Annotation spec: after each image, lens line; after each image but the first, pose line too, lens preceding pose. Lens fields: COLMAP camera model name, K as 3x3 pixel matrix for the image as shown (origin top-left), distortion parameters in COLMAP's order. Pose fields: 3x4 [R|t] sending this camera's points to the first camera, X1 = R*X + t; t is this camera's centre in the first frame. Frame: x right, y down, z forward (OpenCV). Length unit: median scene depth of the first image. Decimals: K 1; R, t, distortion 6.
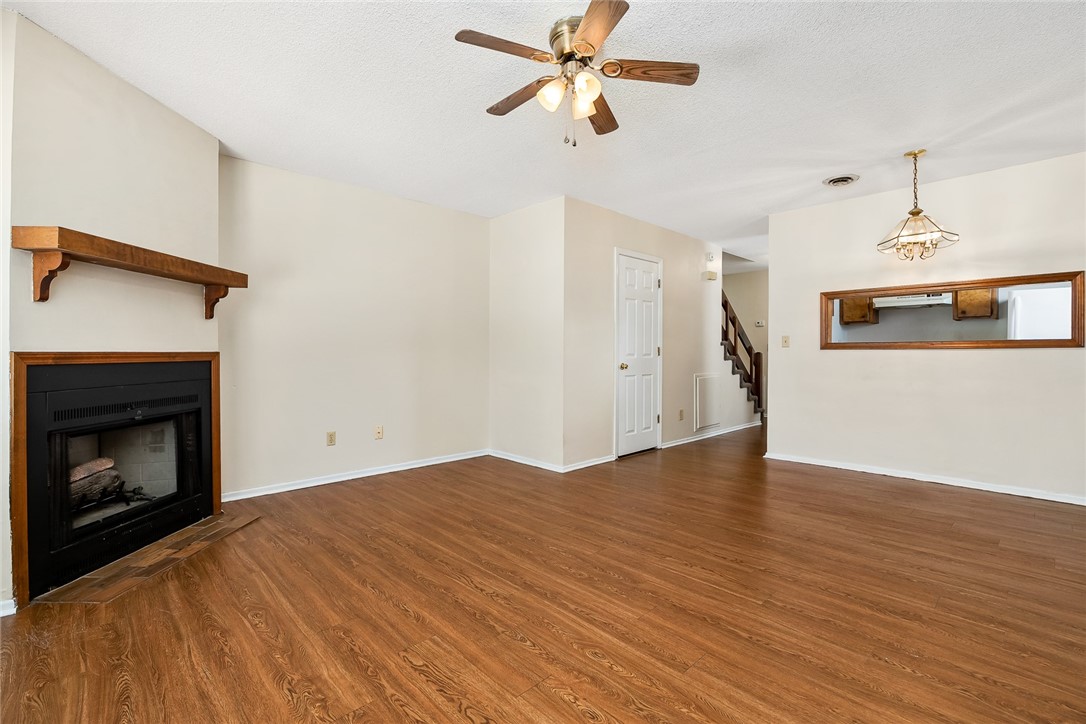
lens RADIAL K [[482.3, 0, 543.8], [0, 482.3, 350.5], [0, 0, 1]] dist [-0.002859, 0.000320]
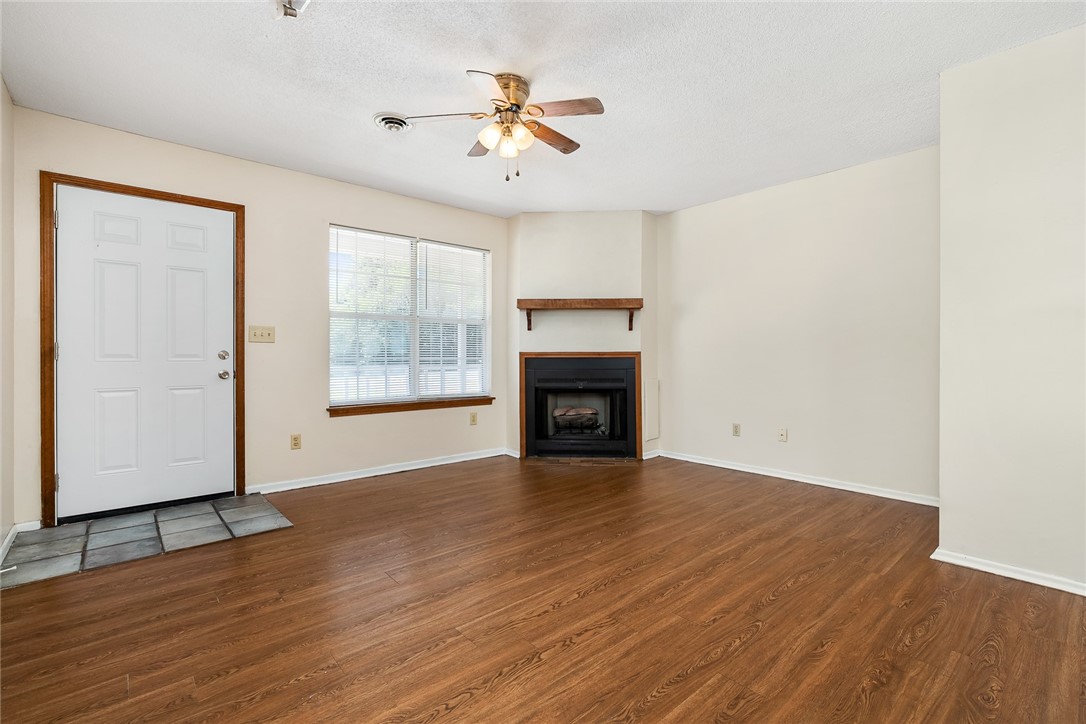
lens RADIAL K [[482.3, 0, 543.8], [0, 482.3, 350.5], [0, 0, 1]] dist [-0.002859, 0.000320]
pose [[-0.036901, -0.009546, -0.999273, 0.924372], [0.007455, 0.999924, -0.009828, 0.012794], [0.999291, -0.007812, -0.036827, 0.824234]]
